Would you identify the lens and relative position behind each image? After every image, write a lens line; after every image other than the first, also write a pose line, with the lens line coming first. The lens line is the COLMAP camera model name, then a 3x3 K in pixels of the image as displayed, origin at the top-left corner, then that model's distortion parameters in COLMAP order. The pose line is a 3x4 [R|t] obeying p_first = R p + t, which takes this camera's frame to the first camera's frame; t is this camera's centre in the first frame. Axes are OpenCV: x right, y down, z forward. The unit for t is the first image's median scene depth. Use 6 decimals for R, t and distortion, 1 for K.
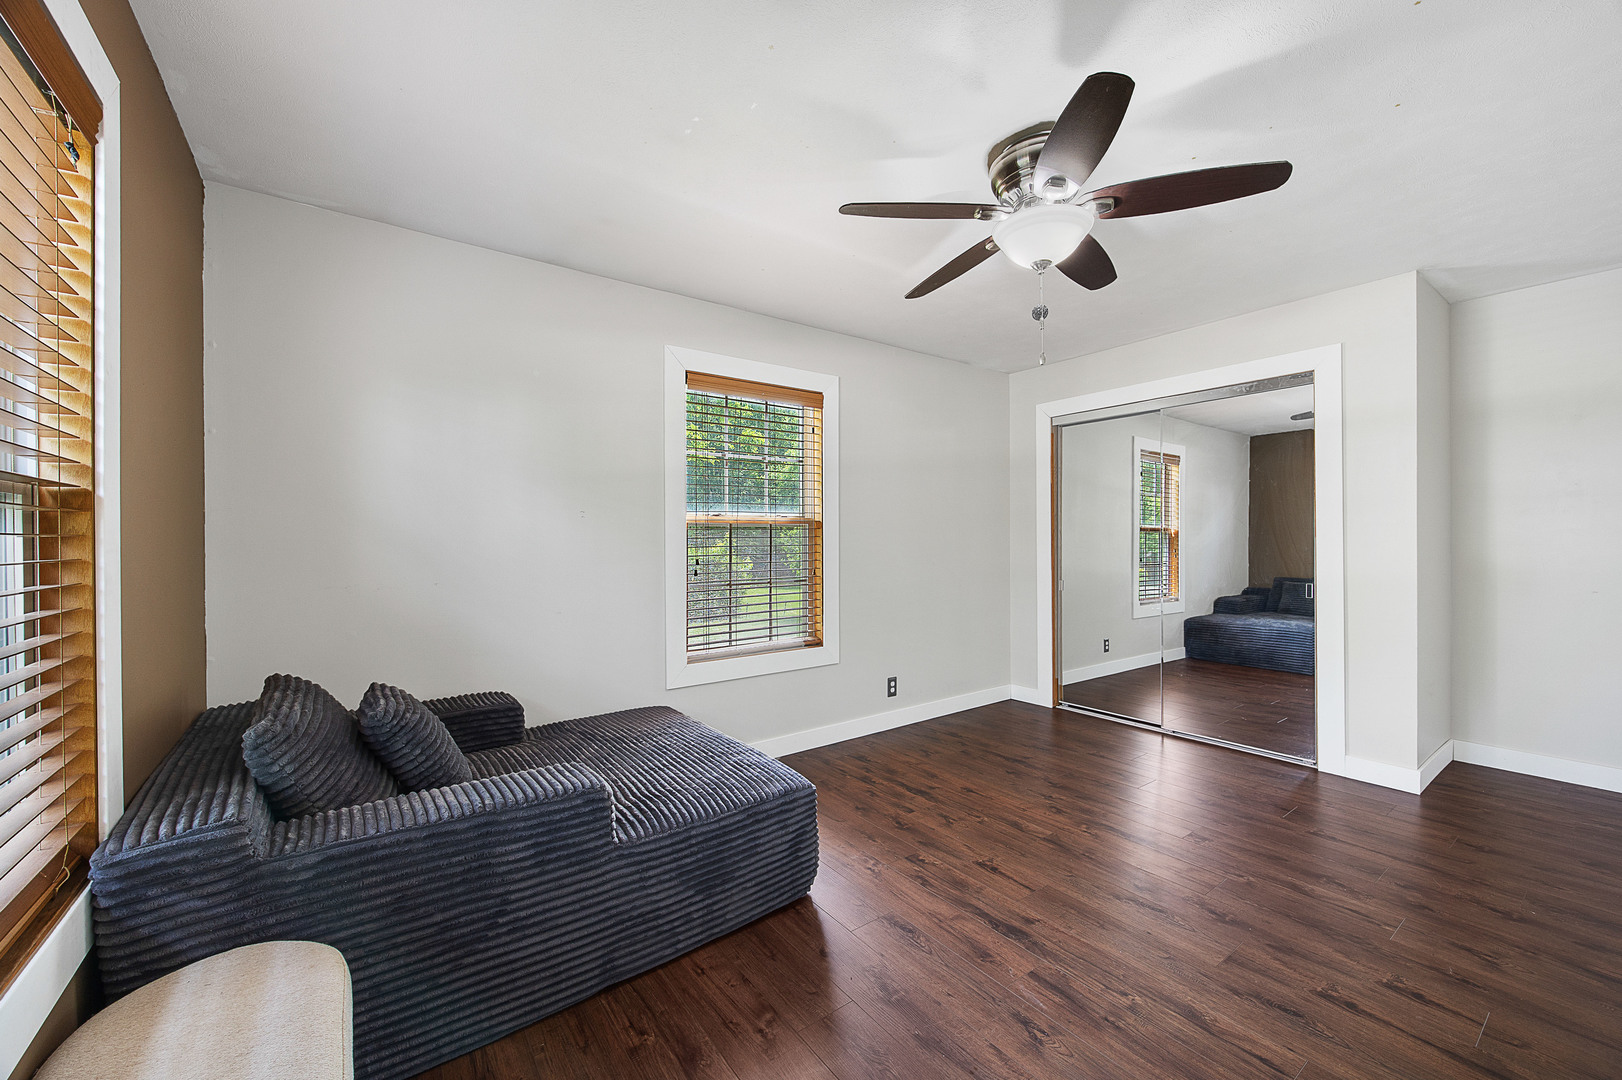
lens RADIAL K [[642.3, 0, 805.5], [0, 642.3, 542.3], [0, 0, 1]] dist [-0.009743, 0.001522]
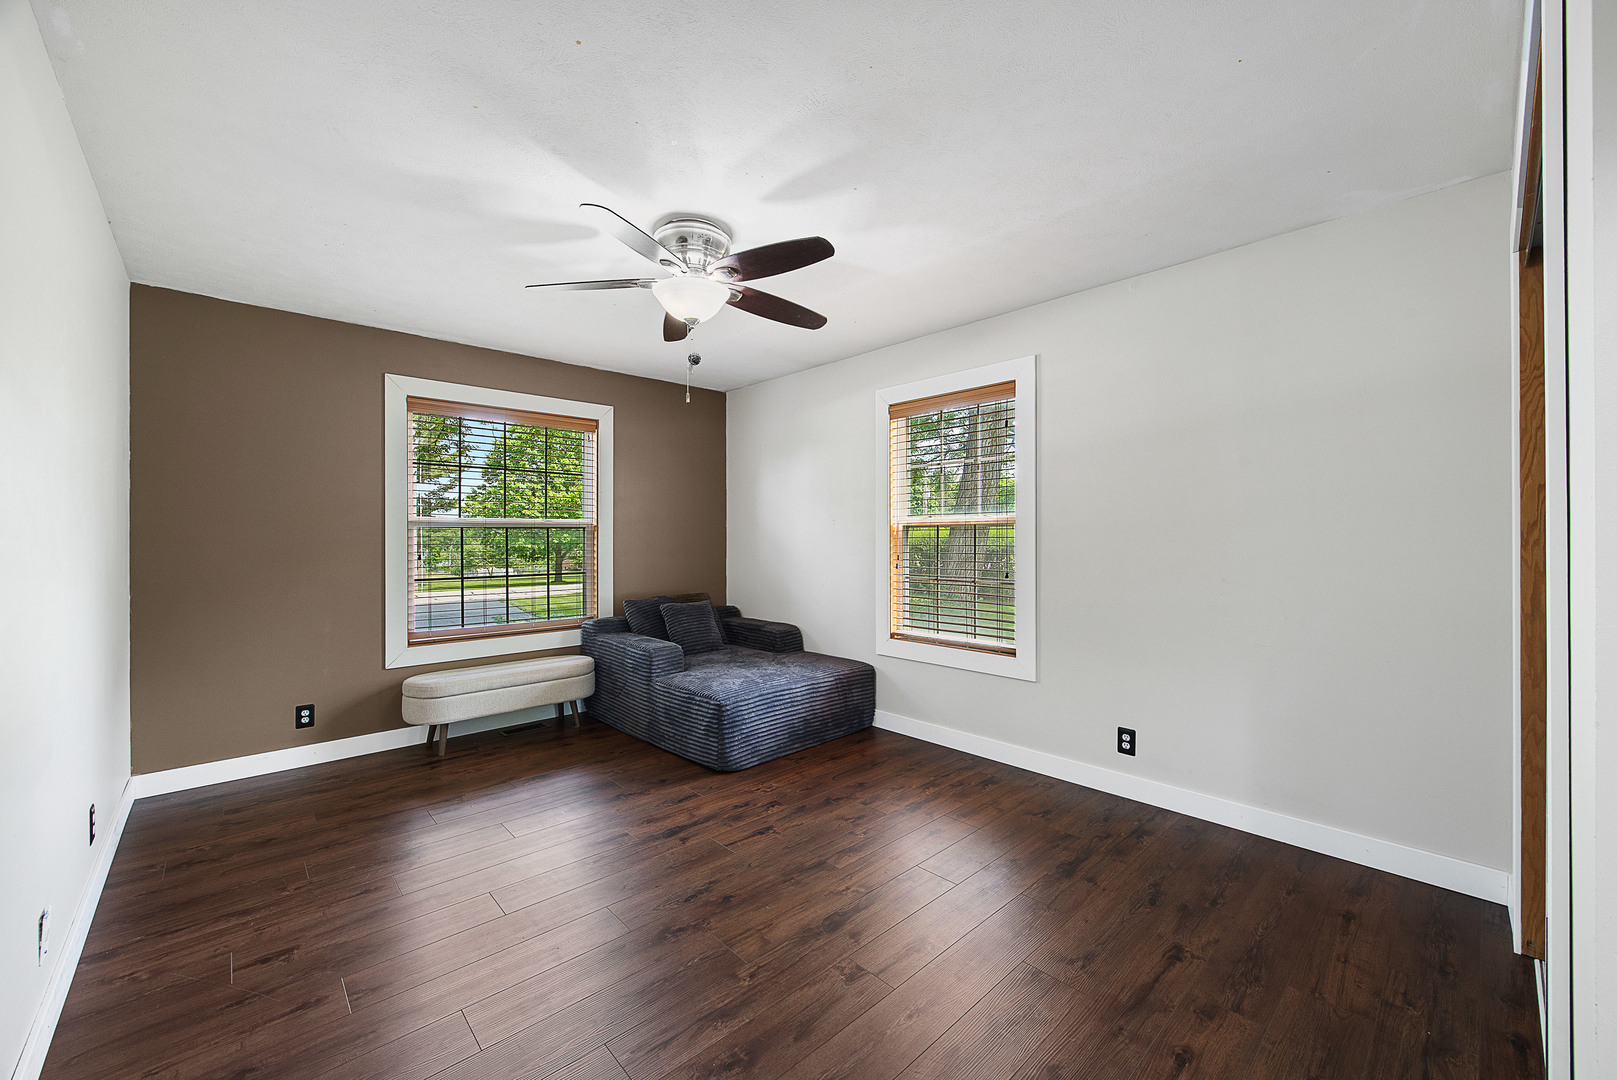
lens RADIAL K [[640.3, 0, 805.4], [0, 640.3, 535.7], [0, 0, 1]] dist [-0.009743, 0.001522]
pose [[0.091808, -0.004503, -0.995767, 0.928525], [-0.007103, 0.999961, -0.005177, -0.003352], [0.995751, 0.007548, 0.091773, 0.635556]]
